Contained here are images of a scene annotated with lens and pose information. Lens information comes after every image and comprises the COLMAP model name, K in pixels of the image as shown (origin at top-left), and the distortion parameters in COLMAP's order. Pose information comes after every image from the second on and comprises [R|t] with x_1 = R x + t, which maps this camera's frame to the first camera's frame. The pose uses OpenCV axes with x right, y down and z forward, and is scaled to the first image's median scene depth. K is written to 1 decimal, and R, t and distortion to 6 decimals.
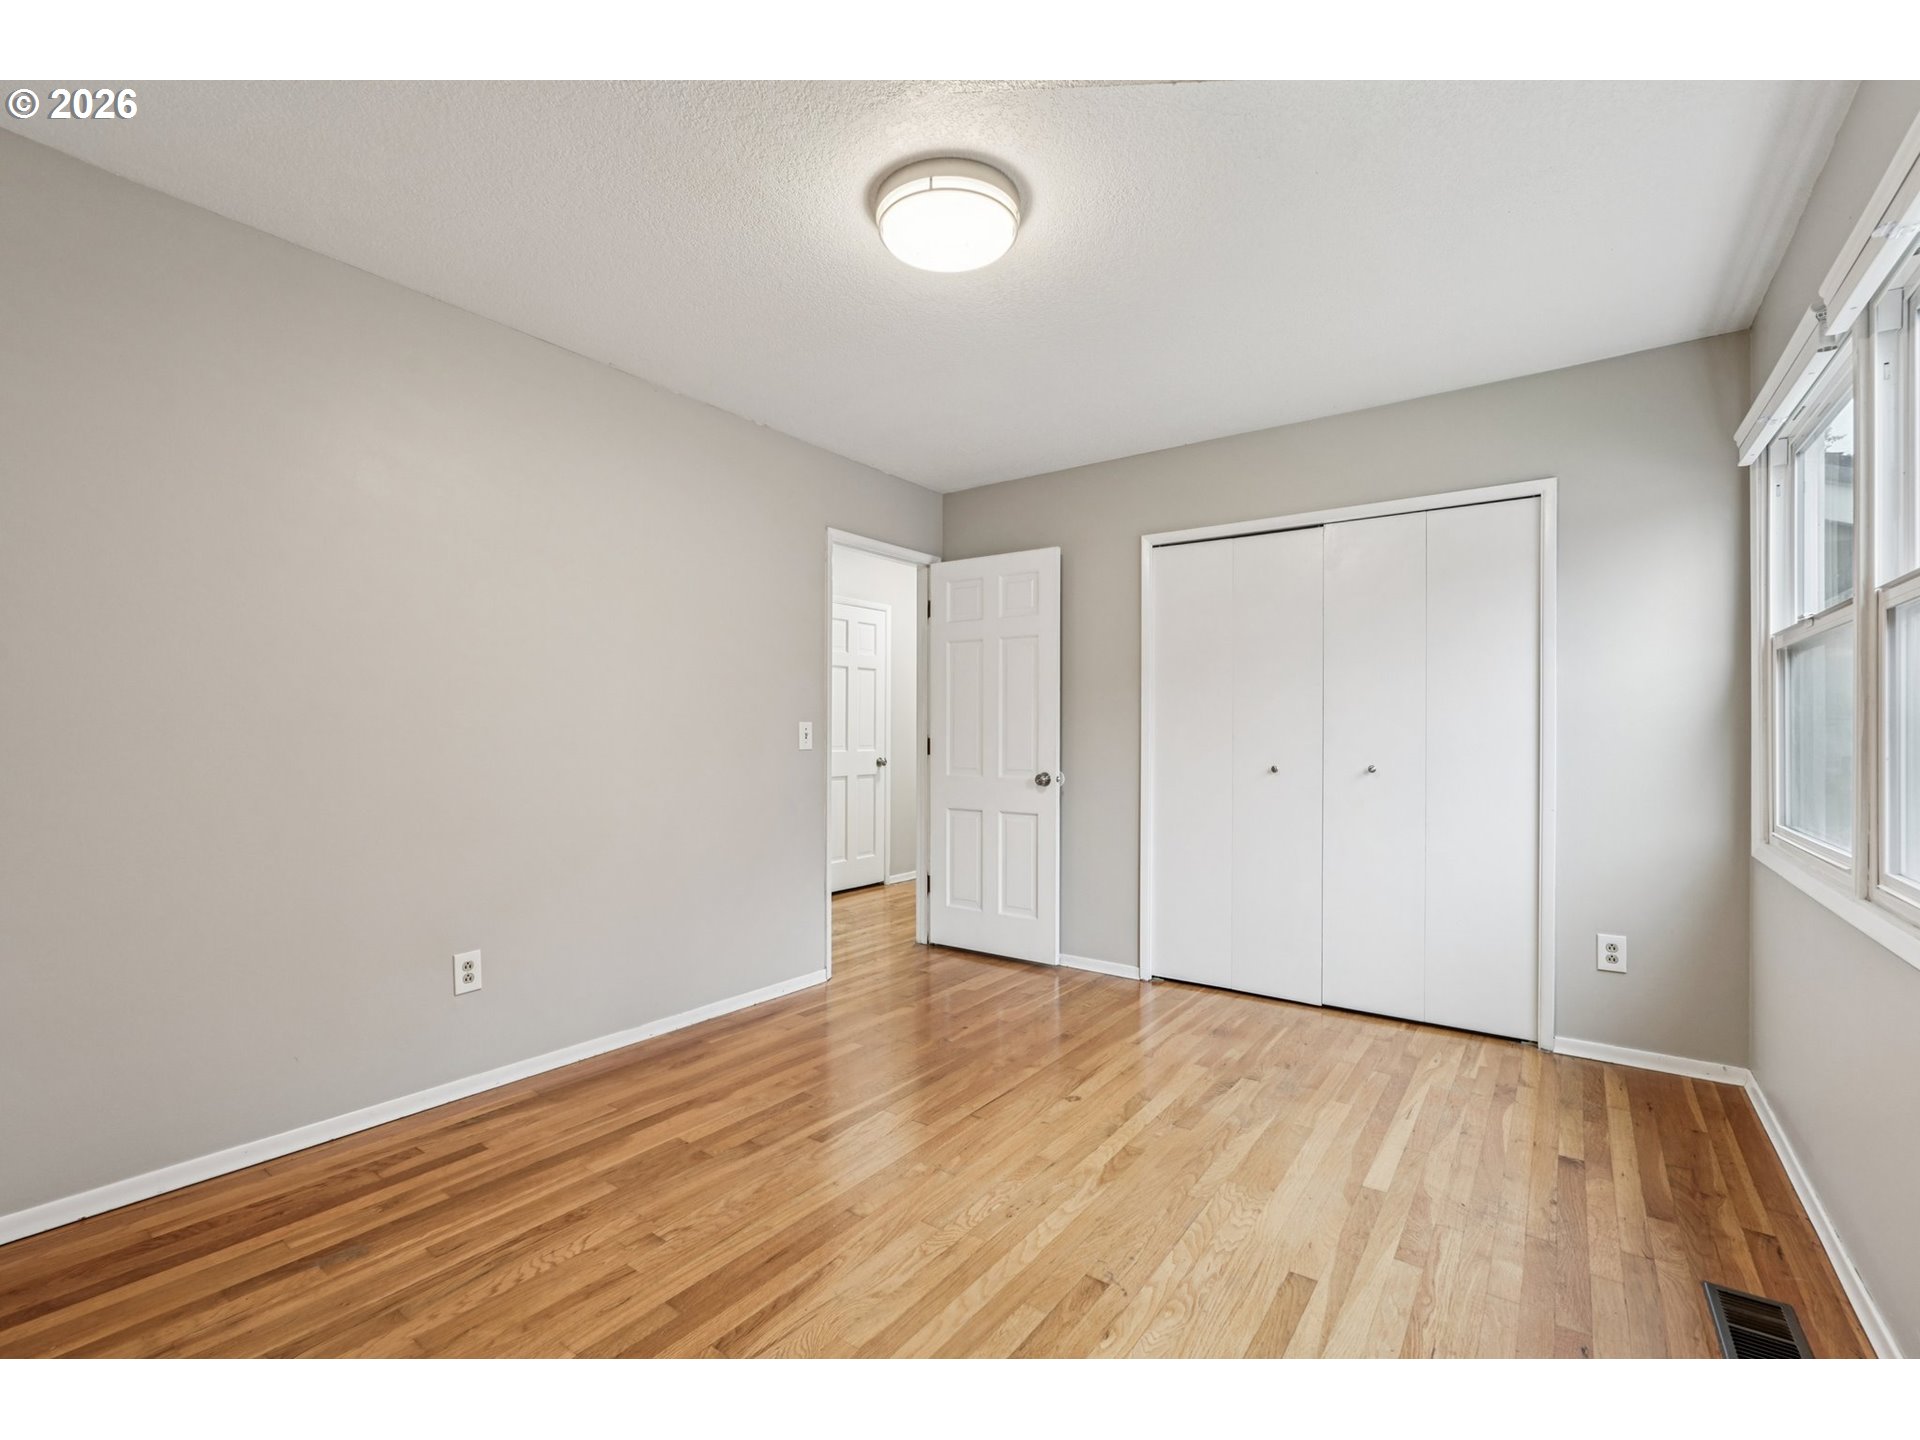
lens RADIAL K [[856.2, 0, 957.6], [0, 856.2, 730.5], [0, 0, 1]] dist [-0.005919, -0.000520]
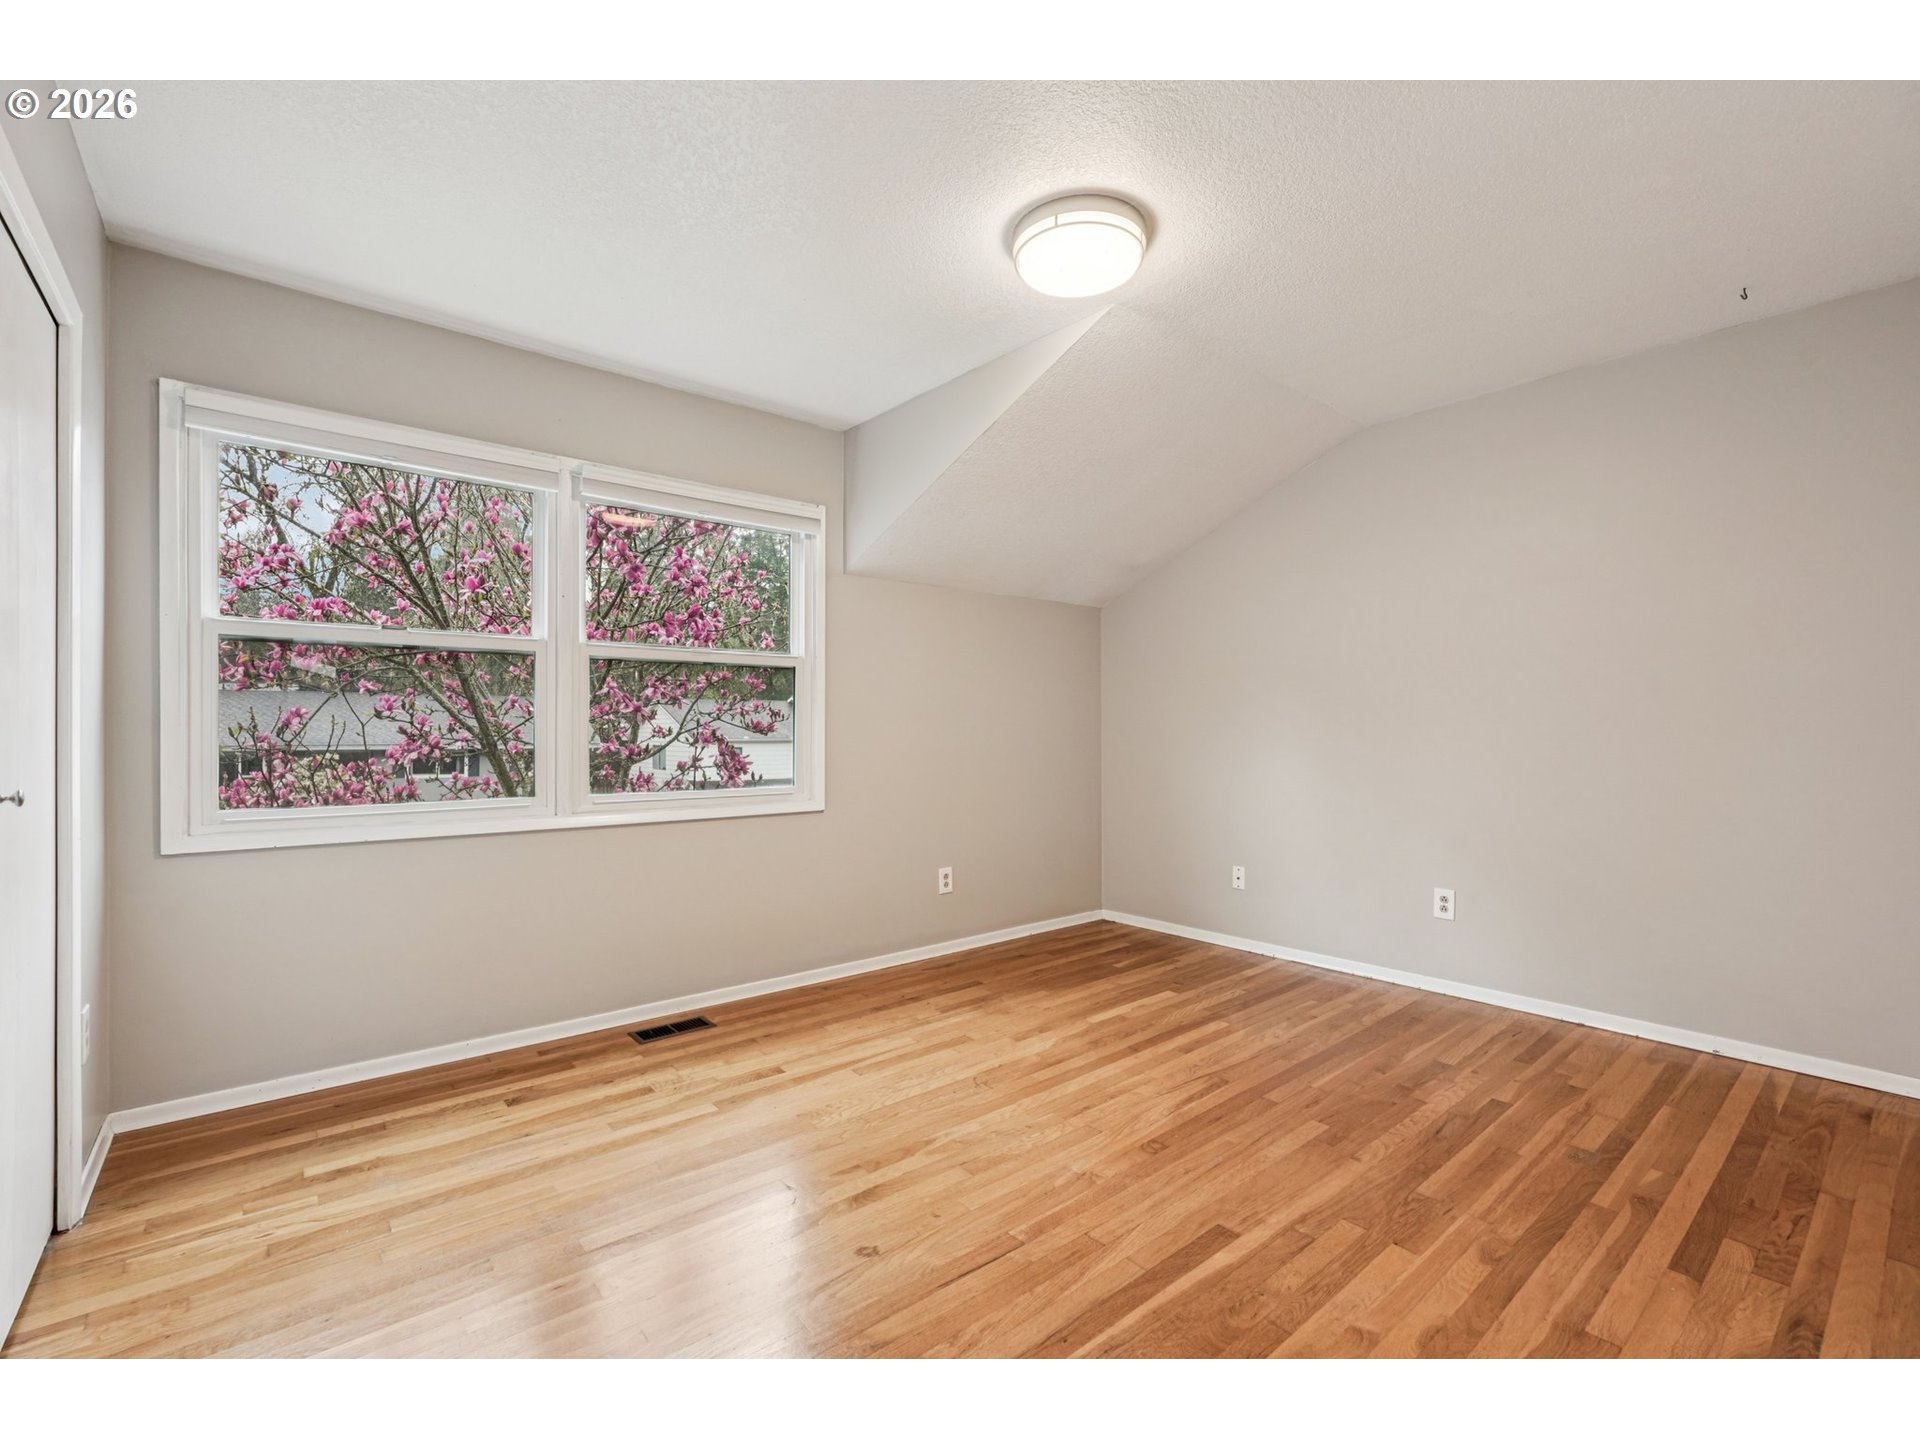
lens RADIAL K [[856.2, 0, 957.6], [0, 856.2, 730.5], [0, 0, 1]] dist [-0.005919, -0.000520]
pose [[-0.970004, -0.003453, 0.243065, -0.120934], [-0.005036, 0.999970, -0.005891, 0.017026], [-0.243037, -0.006938, -0.969992, 1.965727]]
